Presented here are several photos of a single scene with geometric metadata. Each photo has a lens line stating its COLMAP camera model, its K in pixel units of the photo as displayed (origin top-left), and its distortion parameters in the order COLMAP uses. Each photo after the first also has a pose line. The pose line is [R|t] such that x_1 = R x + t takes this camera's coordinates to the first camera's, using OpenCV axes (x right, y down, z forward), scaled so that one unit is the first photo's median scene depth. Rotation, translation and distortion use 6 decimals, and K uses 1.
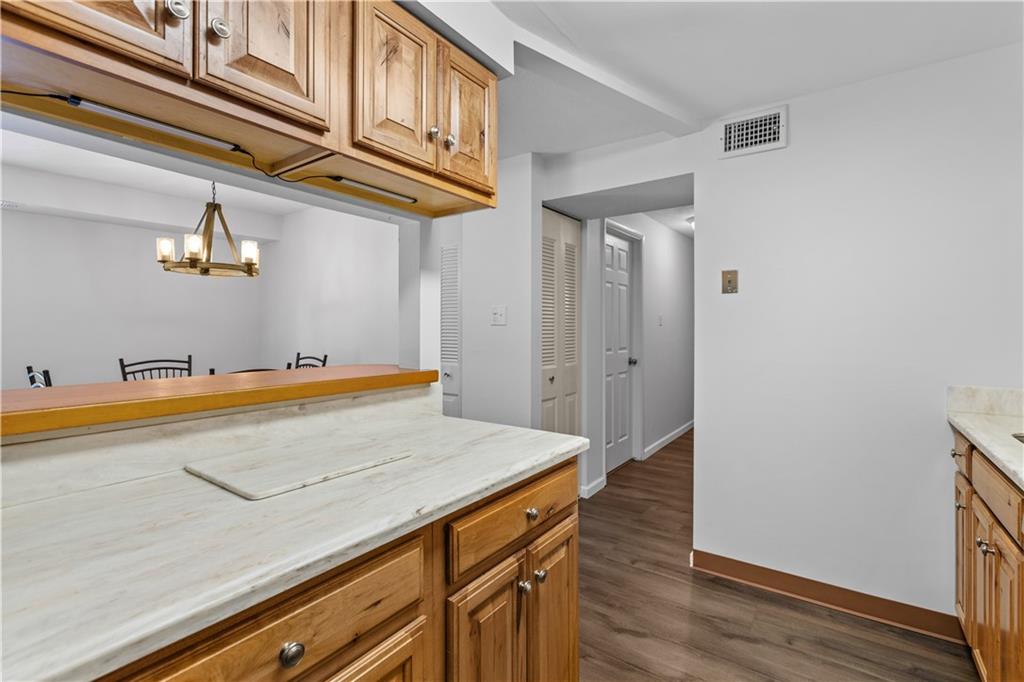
lens RADIAL K [[465.4, 0, 513.3], [0, 465.4, 327.4], [0, 0, 1]] dist [0.000417, -0.000836]
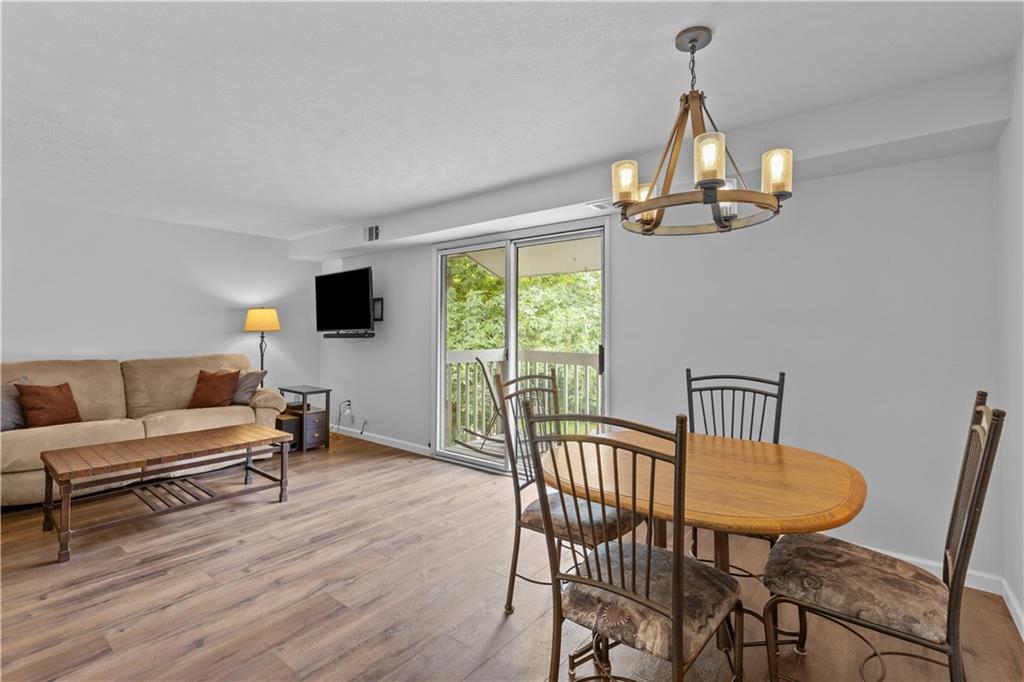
lens RADIAL K [[465.2, 0, 527.5], [0, 465.2, 317.7], [0, 0, 1]] dist [0.000295, -0.000212]
pose [[-0.036444, -0.030641, -0.998866, -0.142440], [-0.001940, 0.999530, -0.030590, 0.013851], [0.999334, 0.000823, -0.036487, 1.149036]]
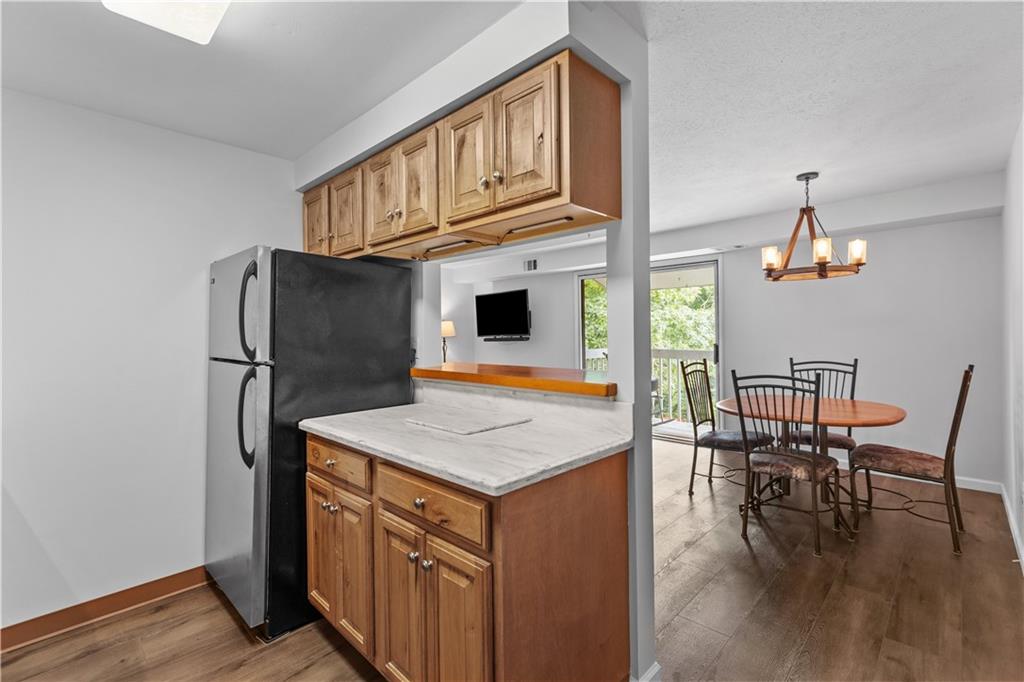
lens RADIAL K [[456.8, 0, 518.1], [0, 456.8, 334.1], [0, 0, 1]] dist [0.001044, 0.000100]
pose [[-0.146089, 0.006637, -0.989249, 0.583275], [0.016238, 0.999859, 0.004310, -0.012537], [0.989138, -0.015434, -0.146176, 0.729259]]
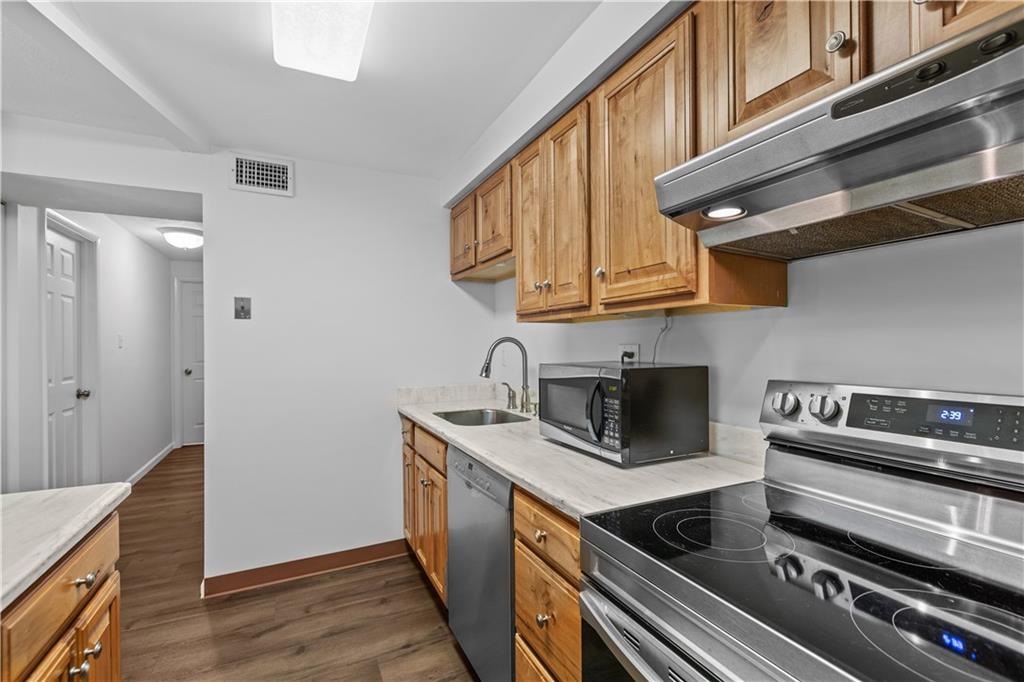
lens RADIAL K [[469.1, 0, 508.6], [0, 469.1, 339.7], [0, 0, 1]] dist [0.002881, 0.000339]
pose [[0.487988, 0.003167, 0.872845, -0.170129], [0.008254, 0.999932, -0.008242, -0.012131], [-0.872811, 0.011226, 0.487929, -0.045939]]
